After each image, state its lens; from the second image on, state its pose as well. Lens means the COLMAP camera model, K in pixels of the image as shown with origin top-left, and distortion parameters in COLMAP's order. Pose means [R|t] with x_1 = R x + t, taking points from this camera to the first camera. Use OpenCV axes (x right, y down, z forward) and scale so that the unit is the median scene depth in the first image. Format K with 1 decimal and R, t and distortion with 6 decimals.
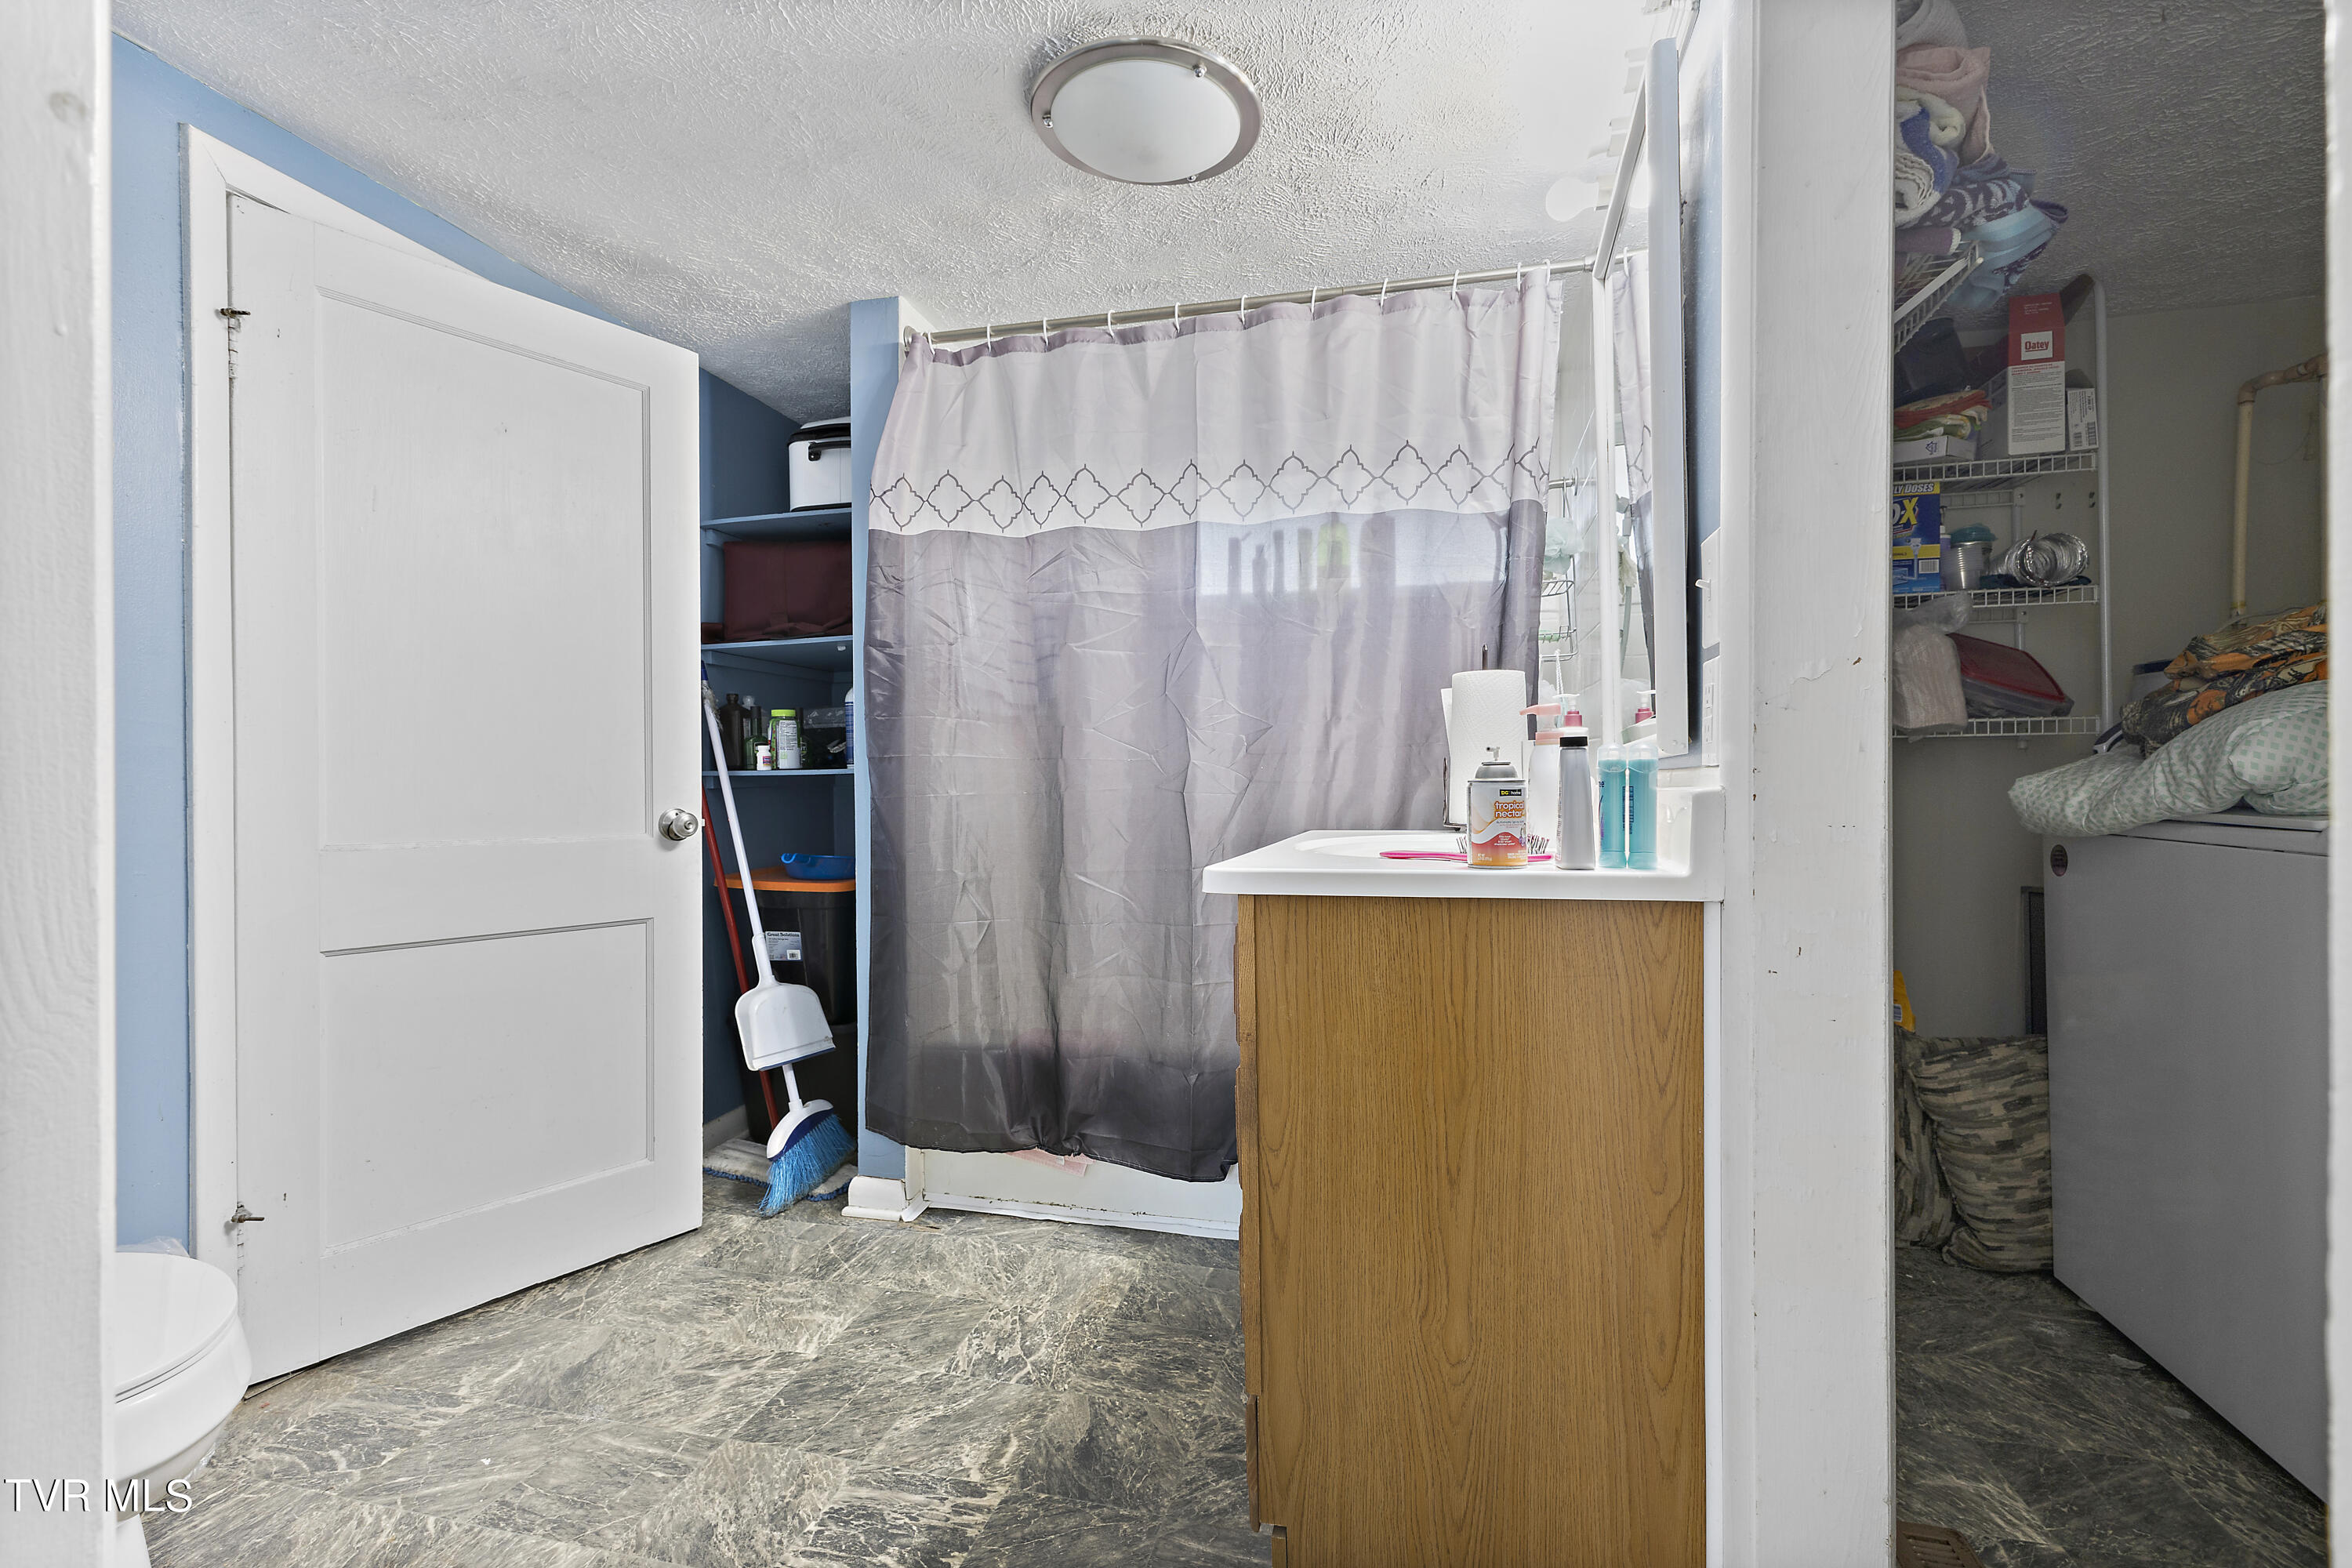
lens RADIAL K [[1005.2, 0, 1176.0], [0, 1005.2, 784.0], [0, 0, 1]] dist [0.014634, -0.000038]
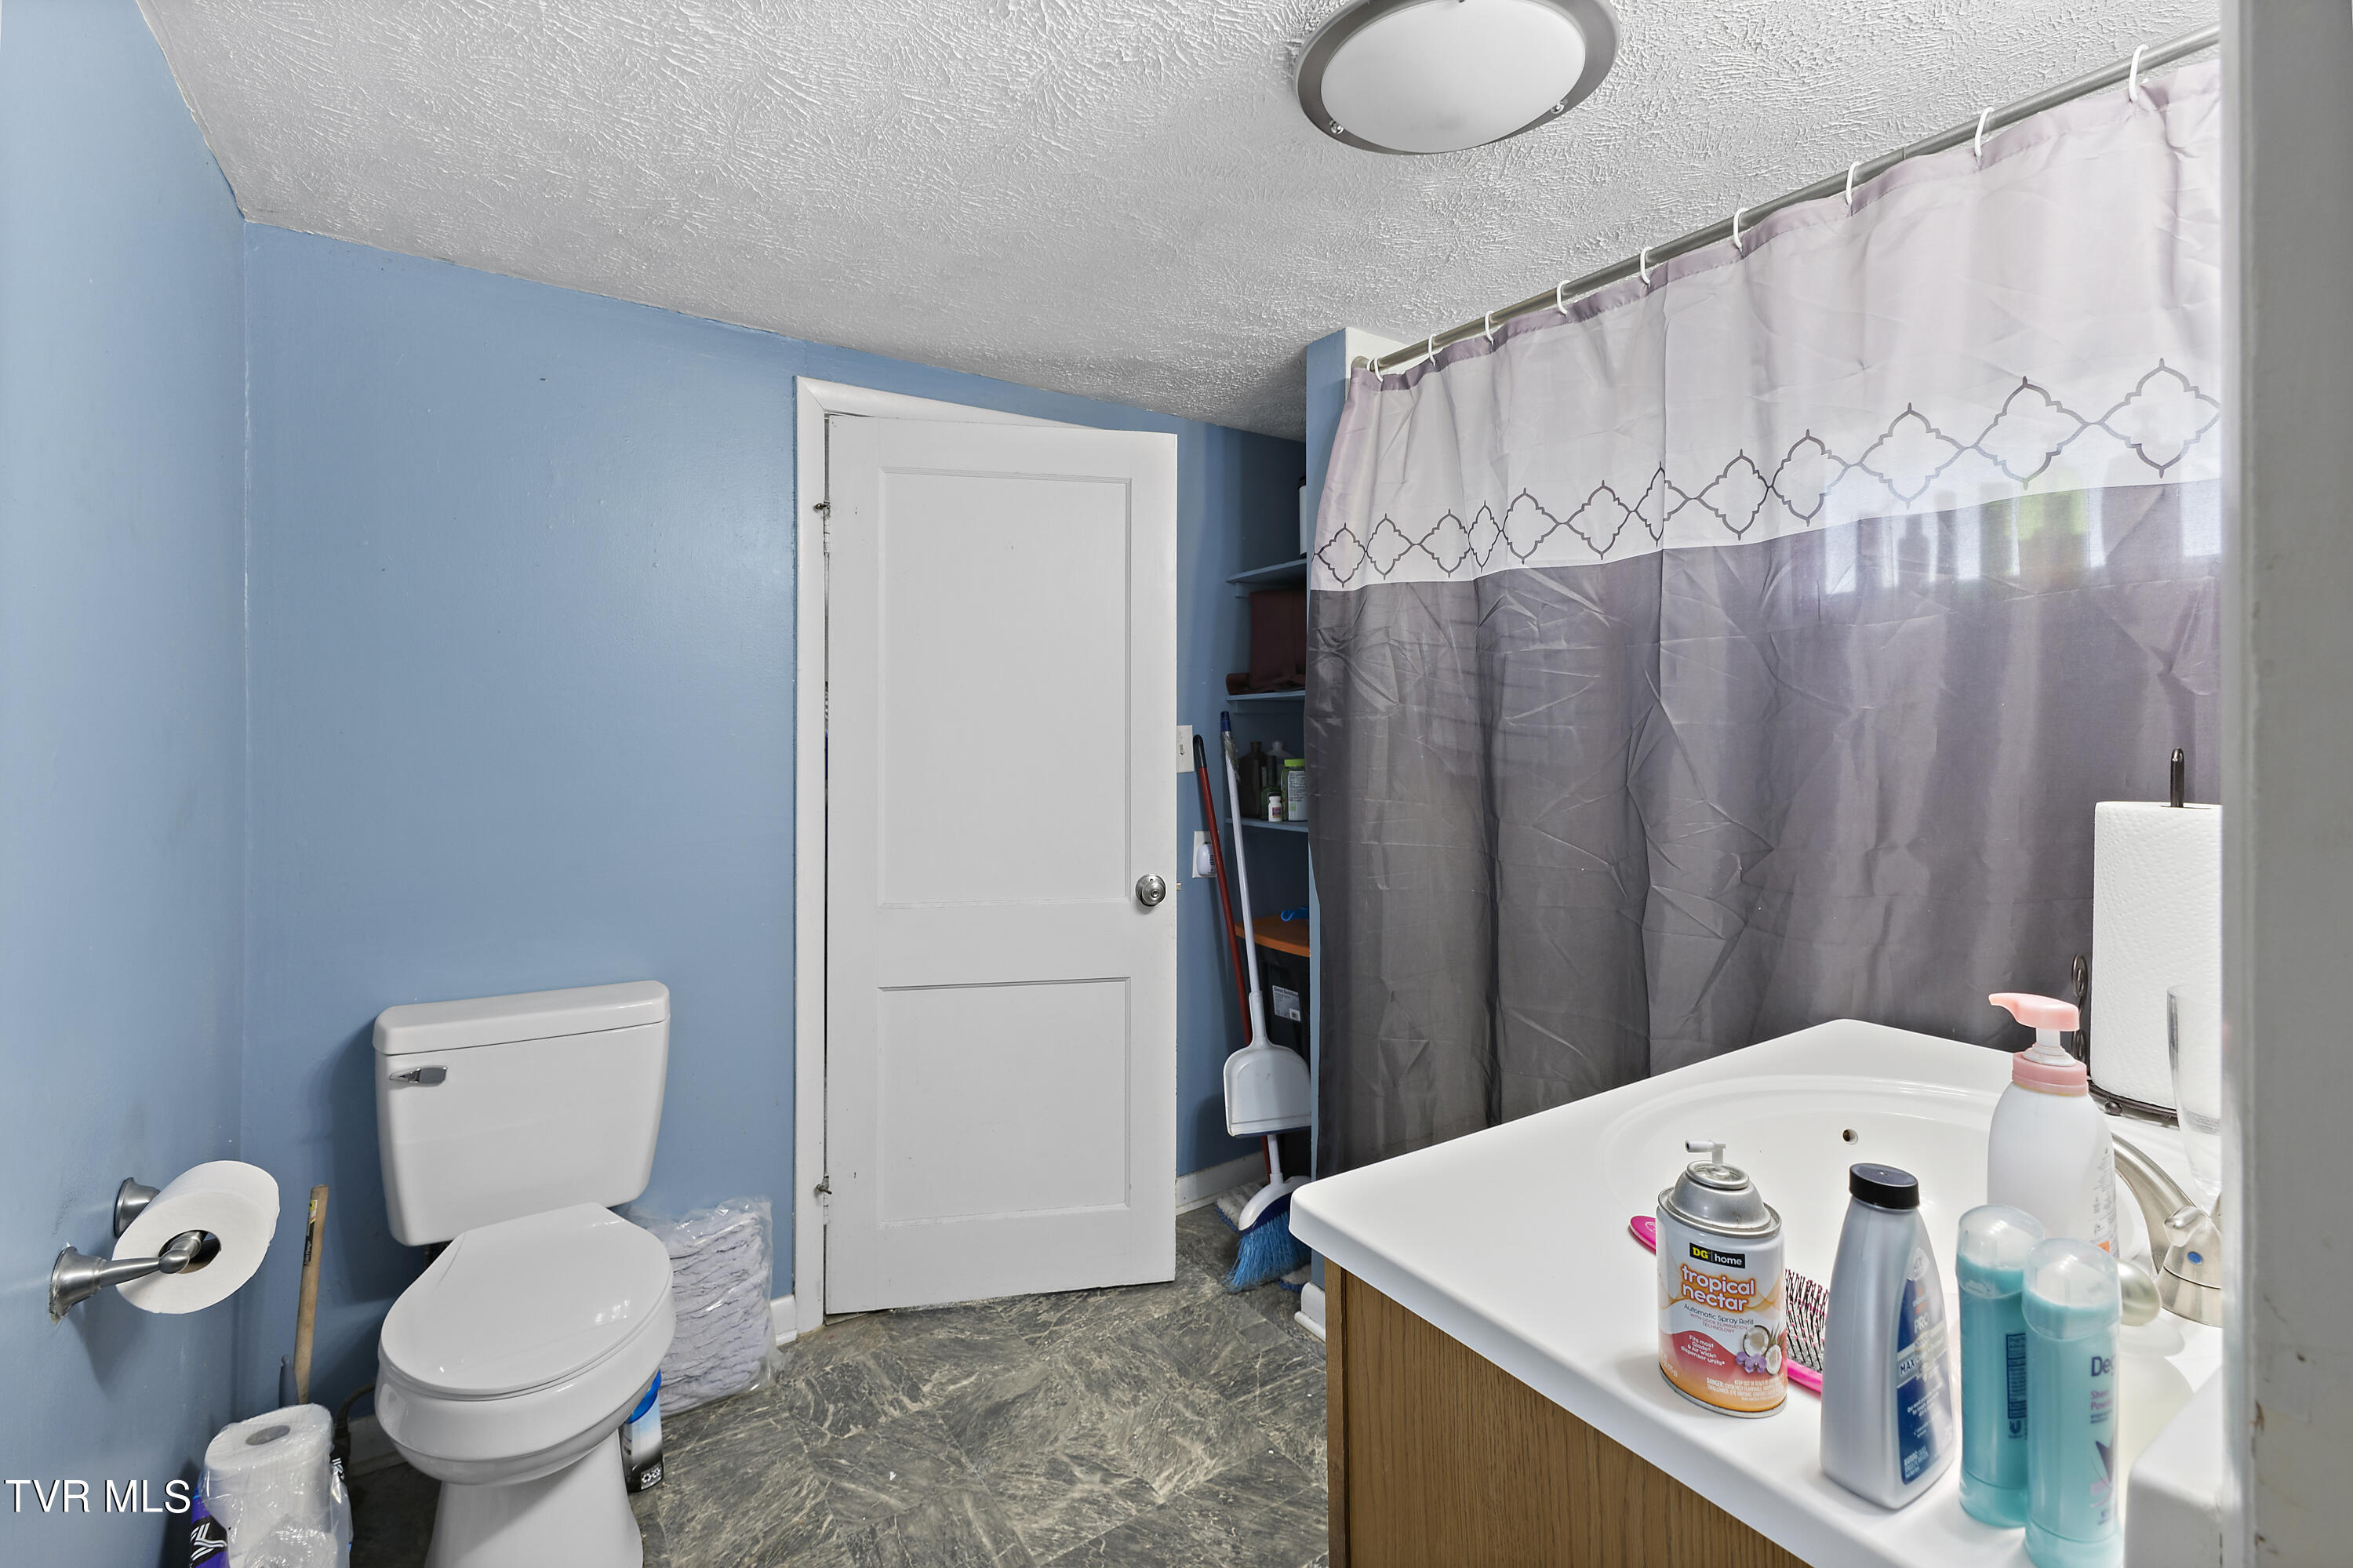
lens RADIAL K [[1027.1, 0, 1175.9], [0, 1027.1, 733.5], [0, 0, 1]] dist [0.013145, -0.000195]
pose [[0.754043, 0.002323, -0.656821, 0.230923], [-0.006406, 0.999972, -0.003817, -0.121276], [0.656794, 0.007086, 0.754037, 0.217503]]
